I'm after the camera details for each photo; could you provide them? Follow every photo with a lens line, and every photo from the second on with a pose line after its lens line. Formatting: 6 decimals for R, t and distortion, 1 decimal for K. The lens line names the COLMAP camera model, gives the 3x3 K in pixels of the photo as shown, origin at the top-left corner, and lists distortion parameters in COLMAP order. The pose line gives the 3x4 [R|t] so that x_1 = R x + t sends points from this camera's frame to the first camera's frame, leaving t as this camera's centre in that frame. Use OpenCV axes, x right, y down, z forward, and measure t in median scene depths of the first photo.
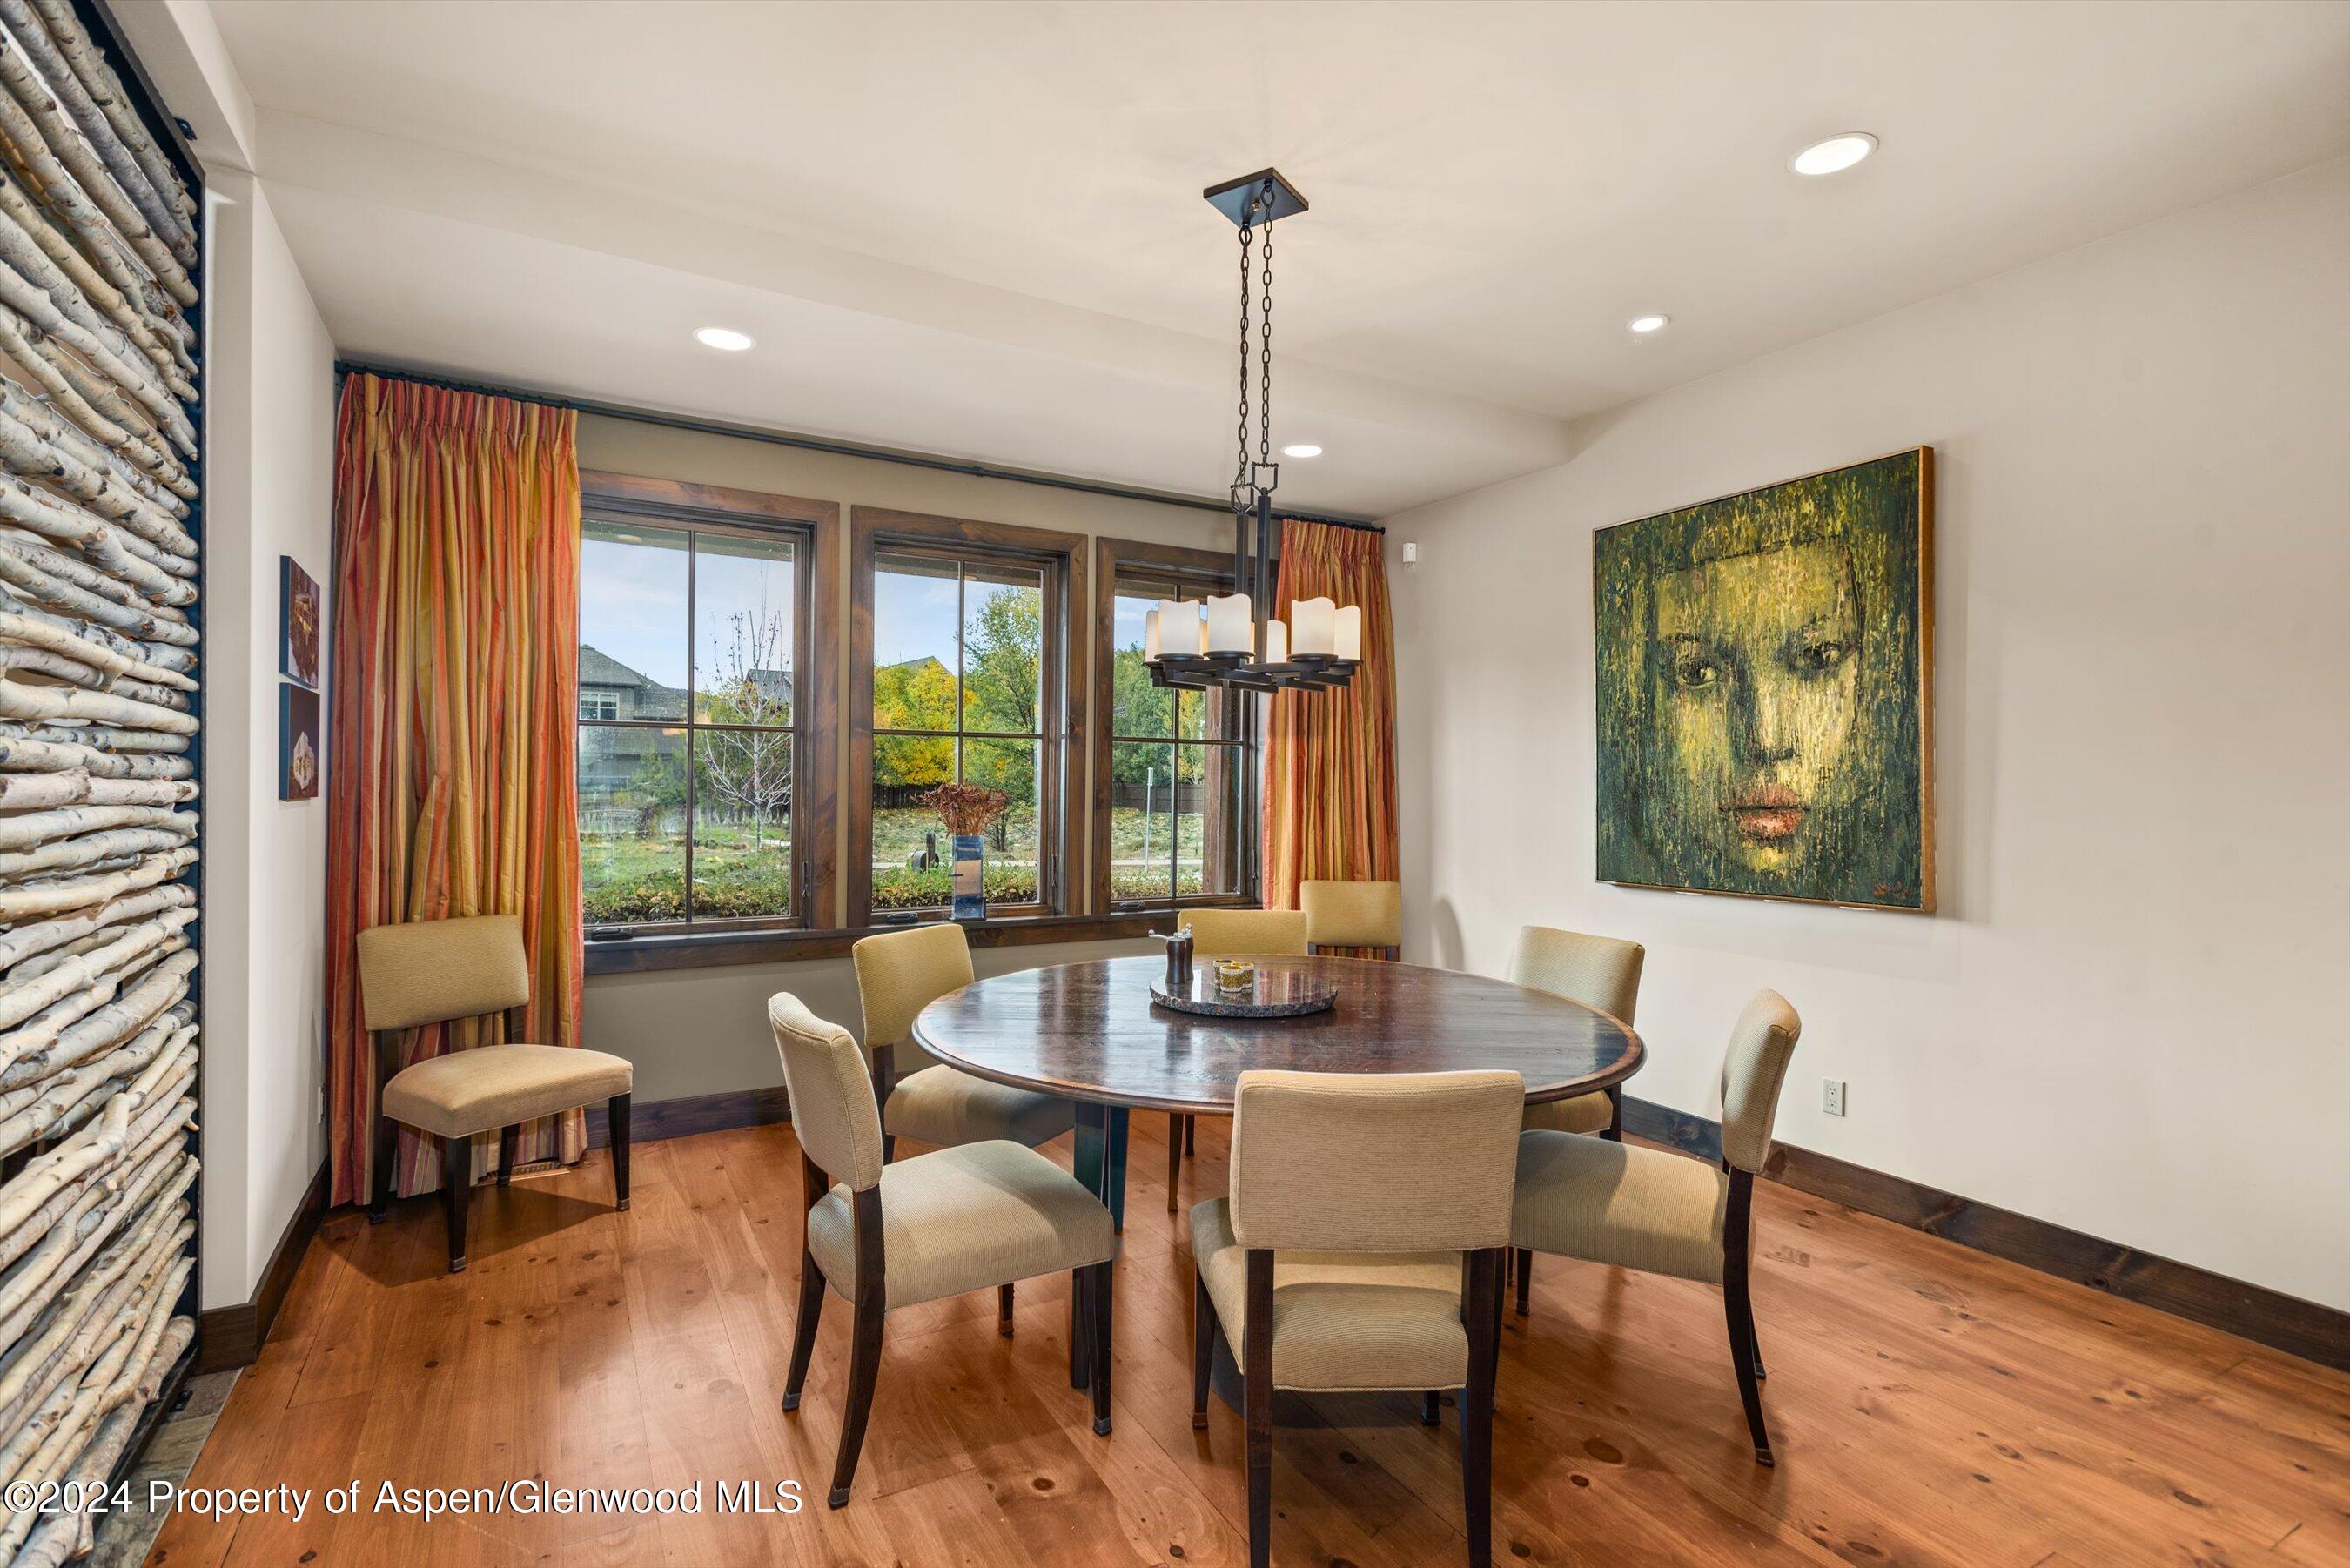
lens RADIAL K [[1101.8, 0, 1167.6], [0, 1101.8, 787.9], [0, 0, 1]] dist [0.017540, -0.005078]
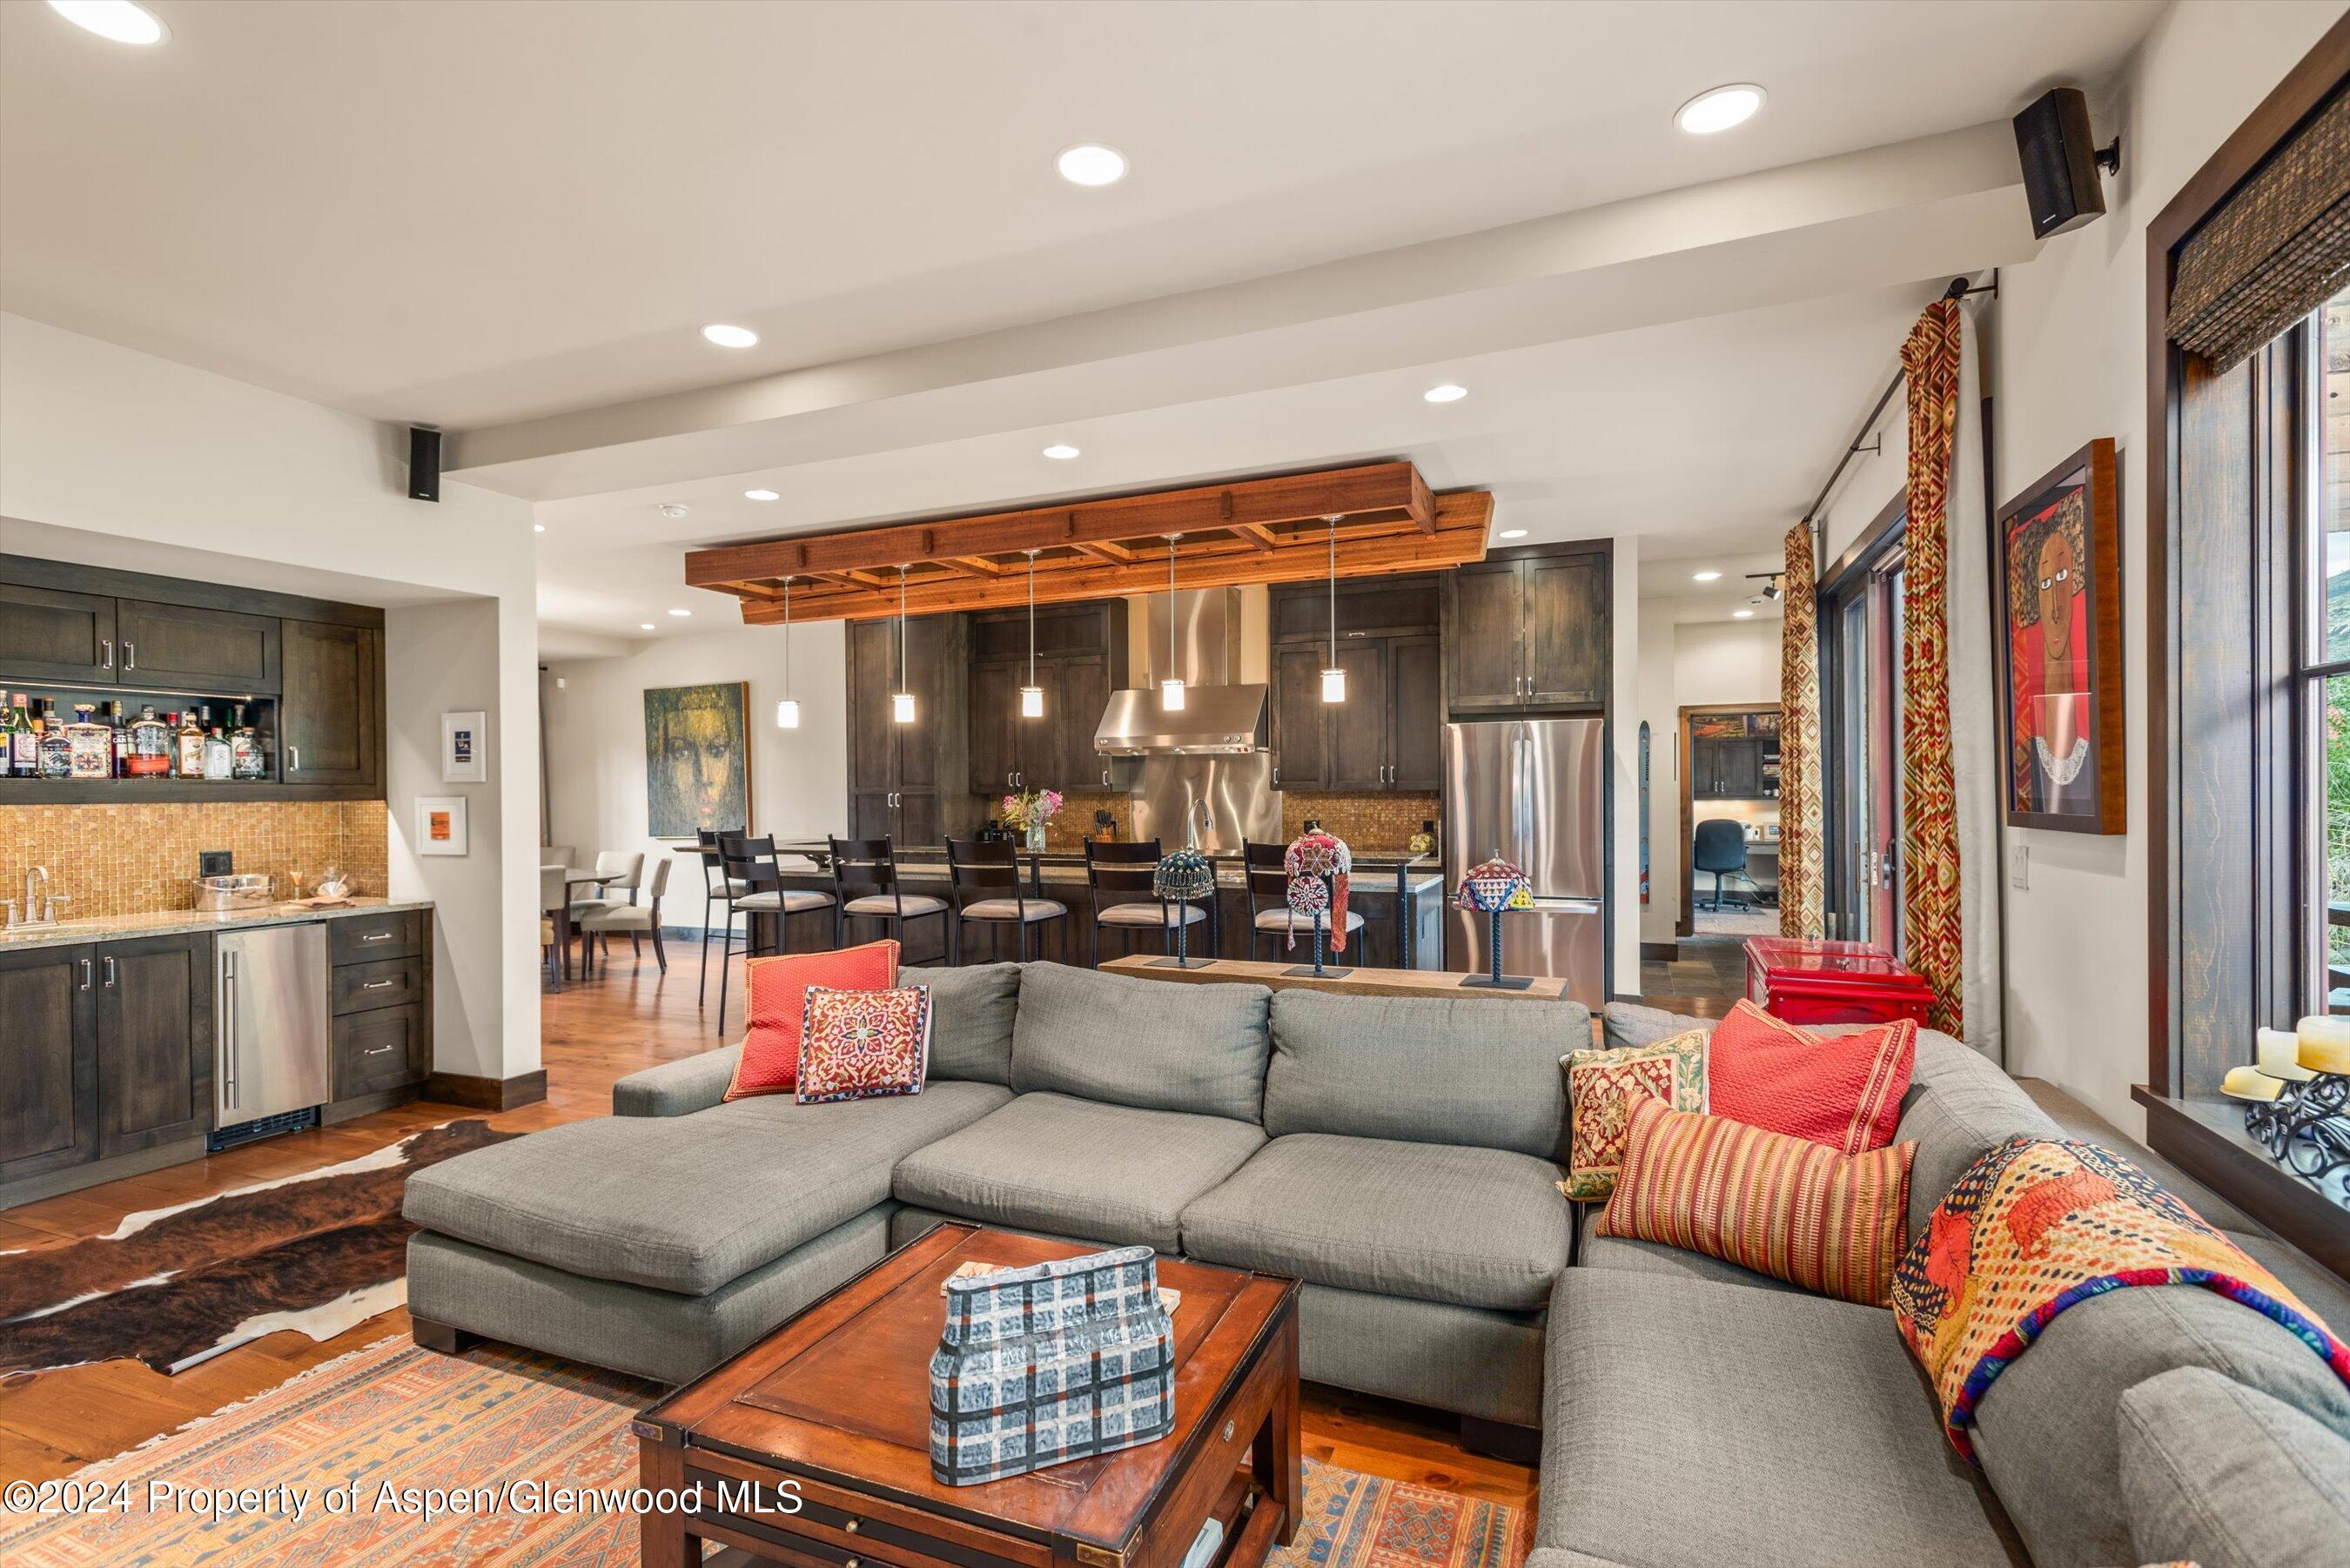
lens RADIAL K [[1101.8, 0, 1156.7], [0, 1101.8, 800.7], [0, 0, 1]] dist [0.017540, -0.005078]
pose [[0.792045, -0.020326, 0.610125, -0.224347], [0.019980, 0.999773, 0.007370, 0.010567], [-0.610136, 0.006353, 0.792271, -1.809652]]
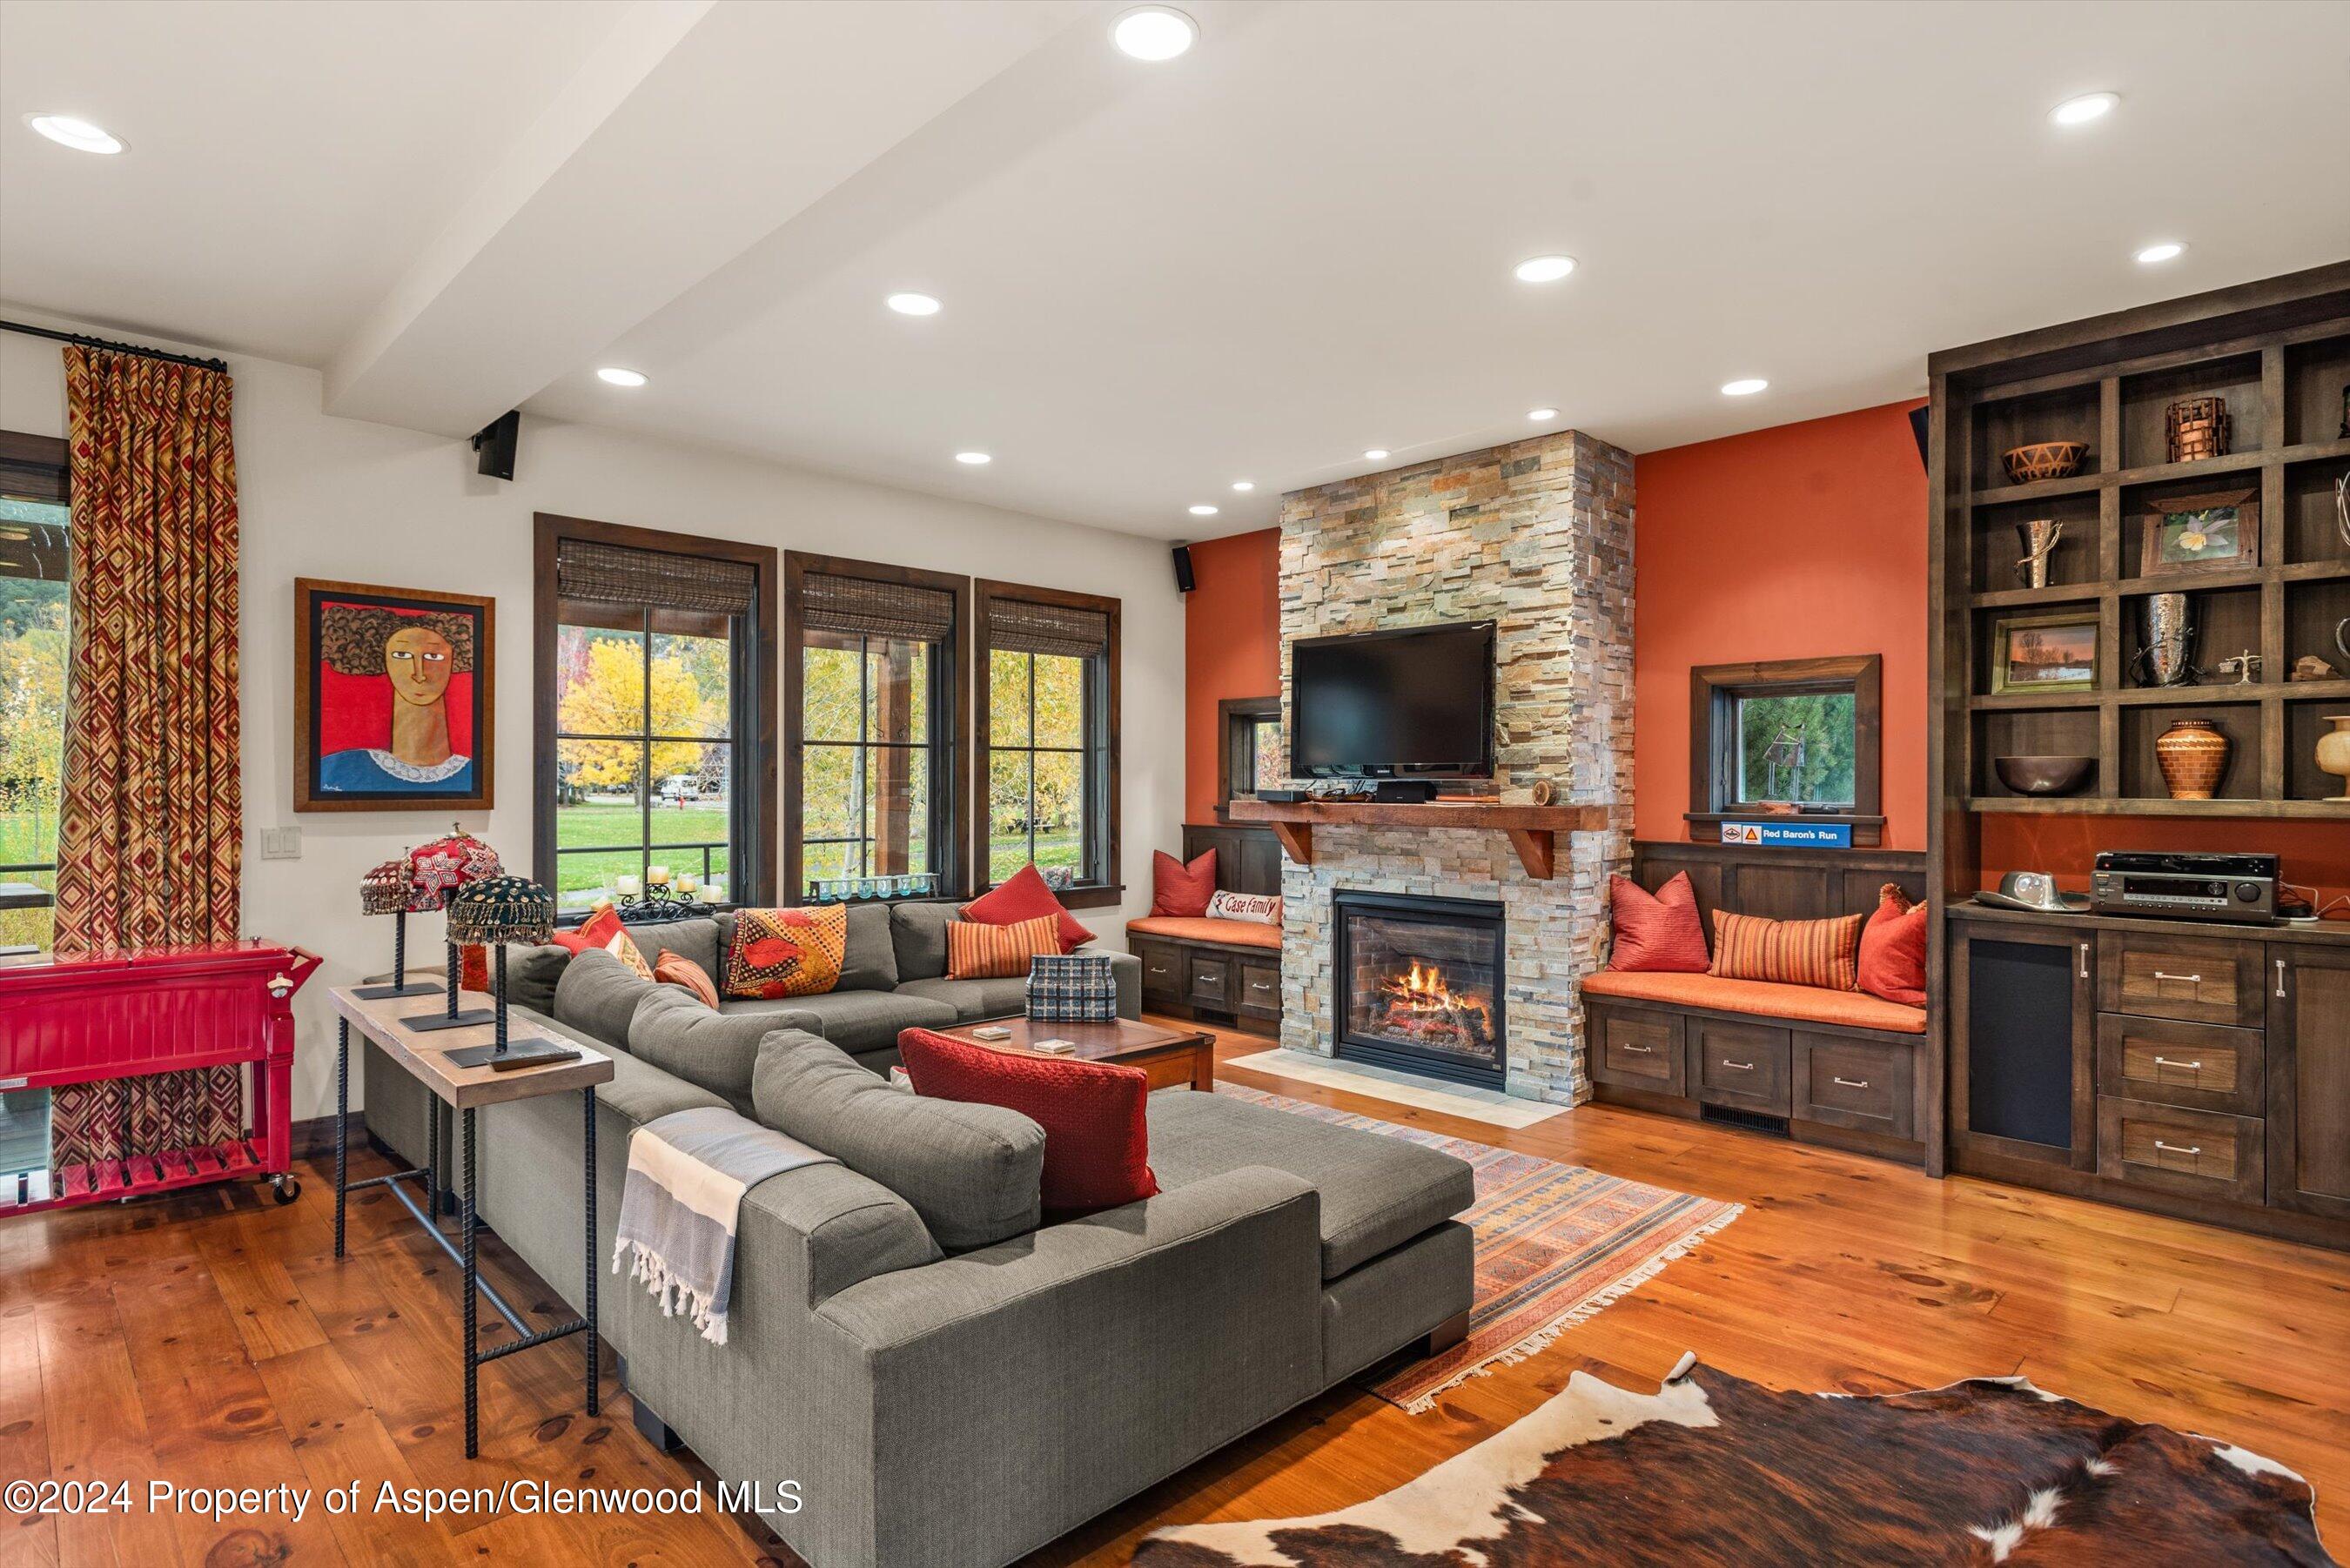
lens RADIAL K [[1193.0, 0, 1179.0], [0, 1193.0, 789.8], [0, 0, 1]] dist [0.014591, -0.009683]
pose [[-0.963542, -0.009527, -0.267387, 0.221486], [-0.011905, 0.999903, 0.007275, 0.006314], [0.267292, 0.010193, -0.963562, -0.229738]]
